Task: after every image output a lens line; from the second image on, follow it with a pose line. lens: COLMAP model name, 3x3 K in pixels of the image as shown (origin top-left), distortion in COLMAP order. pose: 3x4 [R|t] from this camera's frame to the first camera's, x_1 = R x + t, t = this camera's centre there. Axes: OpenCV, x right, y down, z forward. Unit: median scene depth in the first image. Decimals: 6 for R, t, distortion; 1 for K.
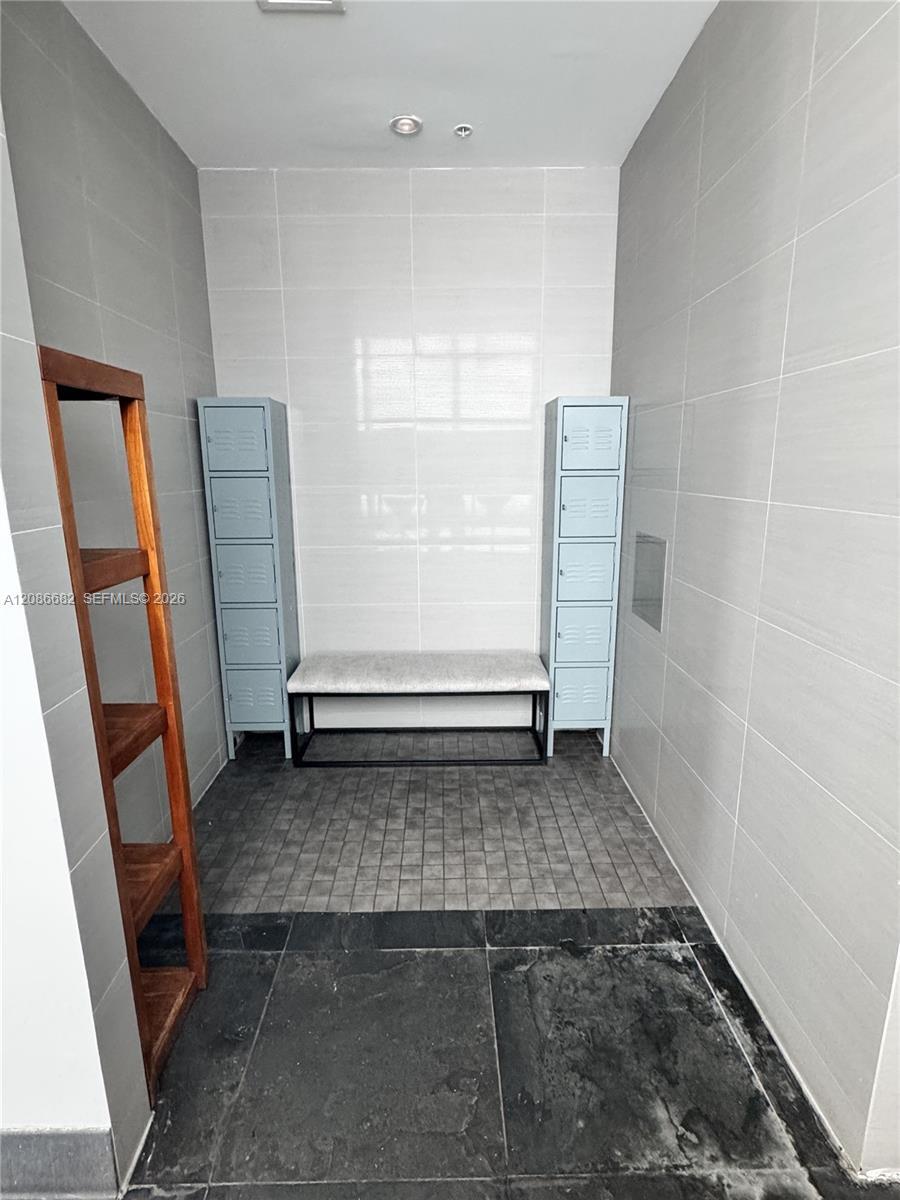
lens RADIAL K [[605.4, 0, 450.0], [0, 605.4, 600.0], [0, 0, 1]] dist [-0.002897, -0.000329]
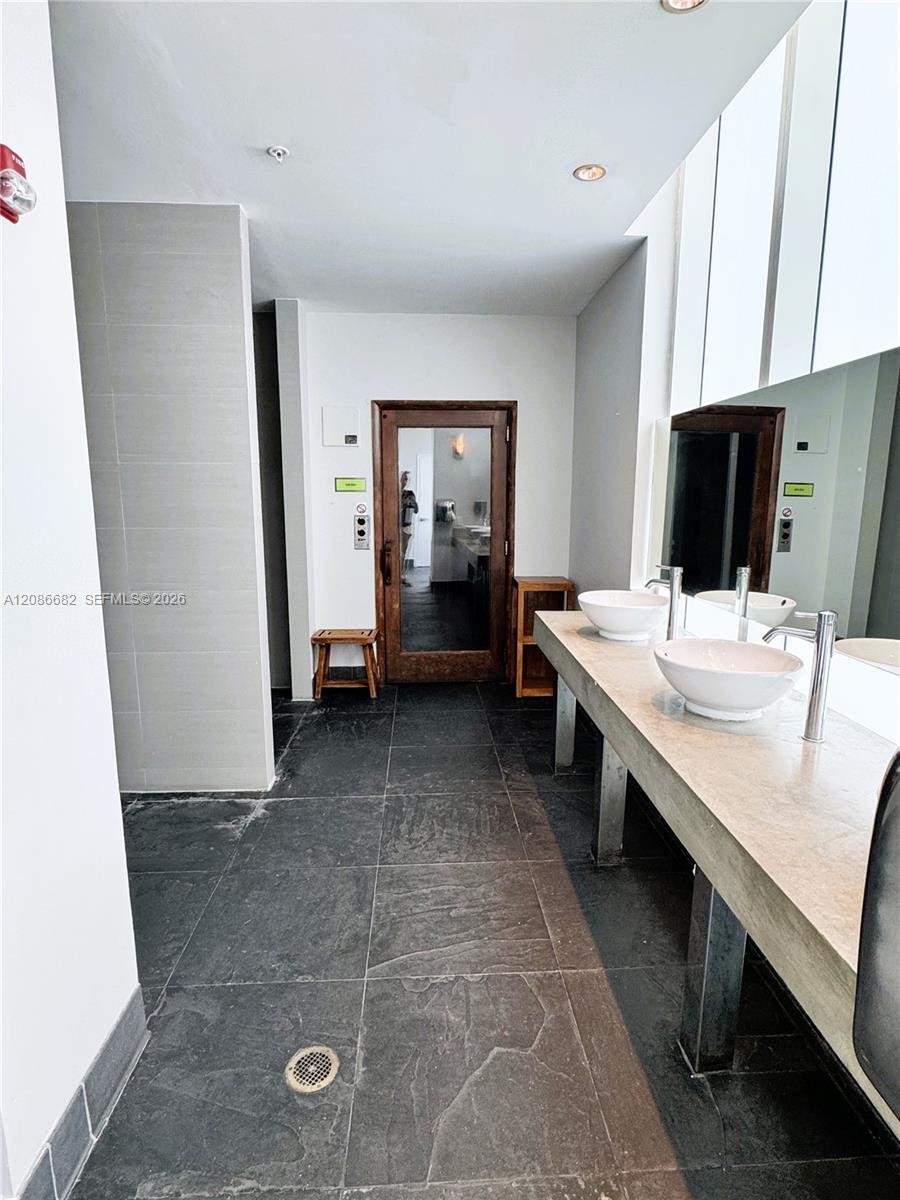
lens RADIAL K [[605.4, 0, 450.0], [0, 605.4, 600.0], [0, 0, 1]] dist [-0.002897, -0.000329]
pose [[-0.031484, -0.164514, 0.985872, -1.492232], [0.213620, 0.962462, 0.167430, -0.047353], [-0.976409, 0.215874, 0.004842, 0.079496]]
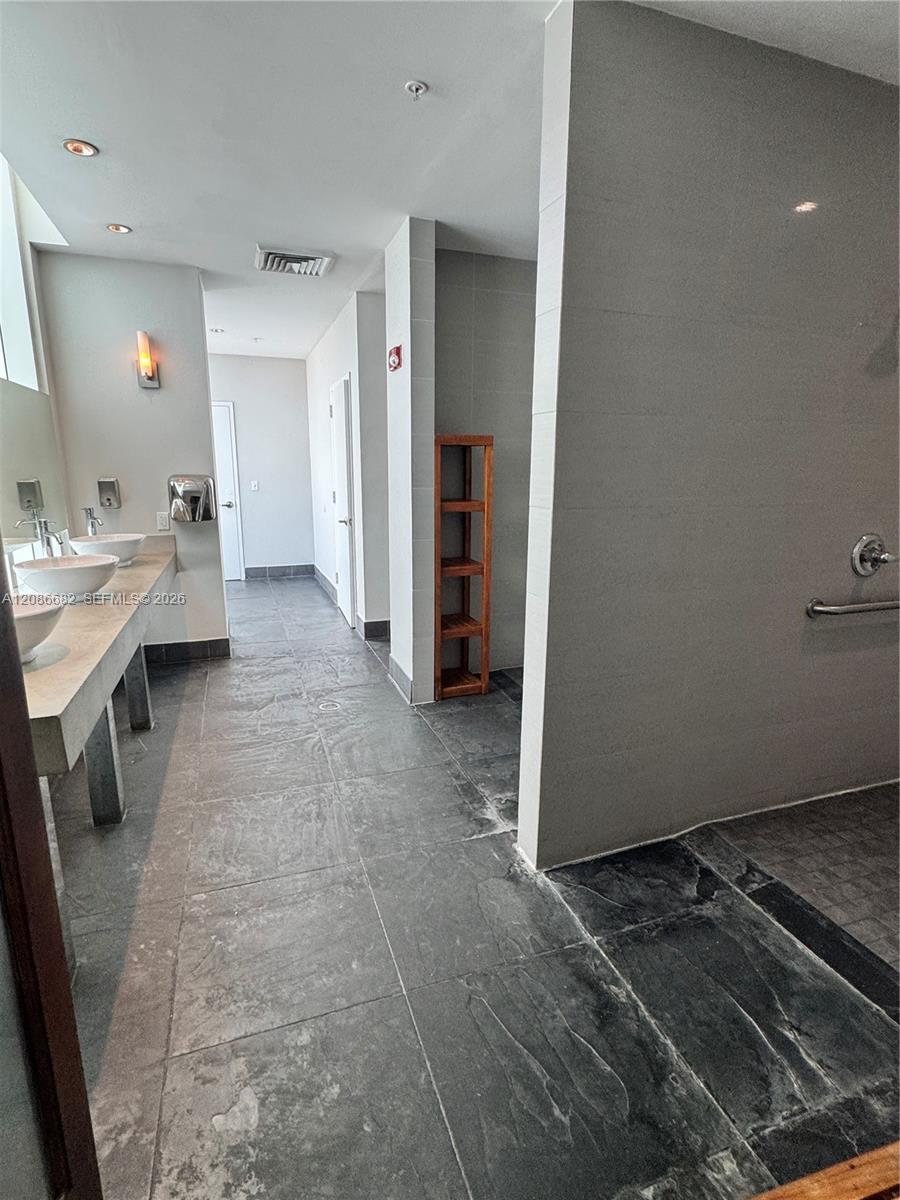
lens RADIAL K [[605.4, 0, 450.0], [0, 605.4, 600.0], [0, 0, 1]] dist [-0.002897, -0.000329]
pose [[0.314645, 0.213964, -0.924780, 1.957552], [-0.213826, 0.965199, 0.150564, -0.033937], [0.924812, 0.150368, 0.349446, 0.017500]]
